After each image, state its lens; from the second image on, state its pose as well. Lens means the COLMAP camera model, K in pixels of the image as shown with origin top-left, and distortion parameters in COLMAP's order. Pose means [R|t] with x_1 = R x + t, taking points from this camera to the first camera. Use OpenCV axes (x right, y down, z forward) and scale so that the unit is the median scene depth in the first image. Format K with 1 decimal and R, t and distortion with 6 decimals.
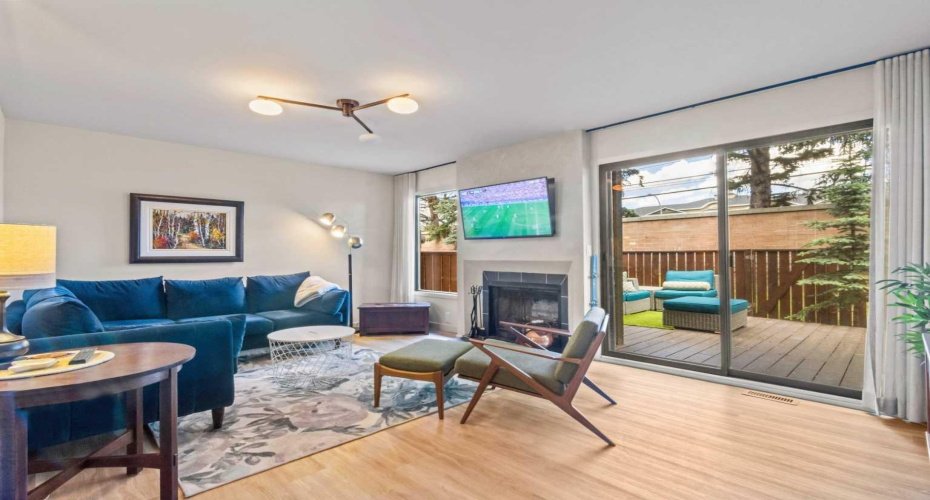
lens RADIAL K [[420.5, 0, 465.0], [0, 420.5, 250.0], [0, 0, 1]] dist [-0.000728, -0.000220]
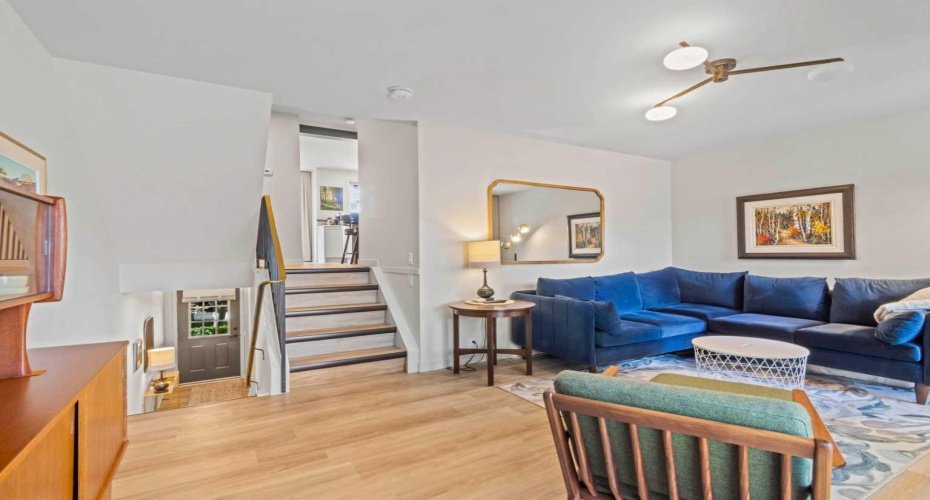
lens RADIAL K [[420.5, 0, 465.0], [0, 420.5, 250.0], [0, 0, 1]] dist [-0.000728, -0.000220]
pose [[-0.213089, -0.003288, -0.977027, 0.439156], [0.011995, 0.999910, -0.005981, 0.005700], [0.976959, -0.012994, -0.213030, 0.491577]]
